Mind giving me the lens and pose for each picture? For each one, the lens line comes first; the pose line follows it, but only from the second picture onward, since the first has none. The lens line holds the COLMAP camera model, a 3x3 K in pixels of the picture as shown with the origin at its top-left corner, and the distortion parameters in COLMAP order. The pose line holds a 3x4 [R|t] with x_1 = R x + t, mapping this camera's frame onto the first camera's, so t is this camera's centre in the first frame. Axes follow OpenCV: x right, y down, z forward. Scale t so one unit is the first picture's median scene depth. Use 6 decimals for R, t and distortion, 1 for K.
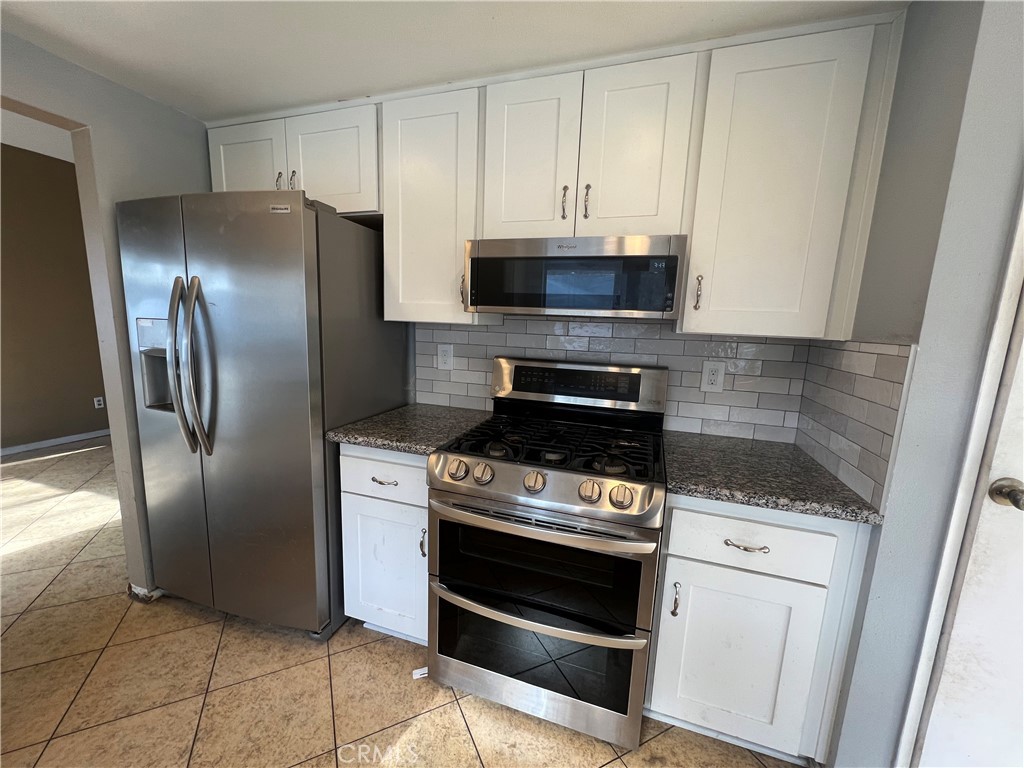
lens RADIAL K [[410.1, 0, 512.7], [0, 410.1, 388.0], [0, 0, 1]] dist [0.001041, -0.000253]
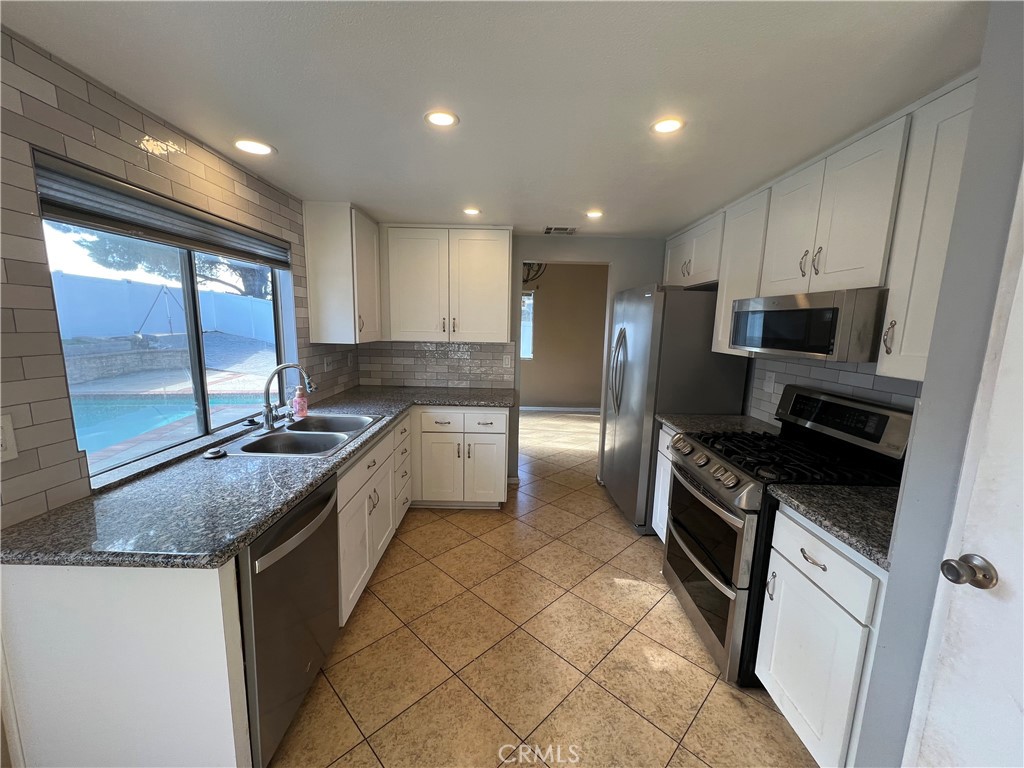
lens RADIAL K [[410.1, 0, 513.2], [0, 410.1, 385.7], [0, 0, 1]] dist [0.001041, -0.000253]
pose [[0.326545, 0.113754, -0.938312, 1.074158], [-0.162773, 0.984668, 0.062726, -0.024702], [0.931060, 0.132249, 0.340054, -0.197758]]
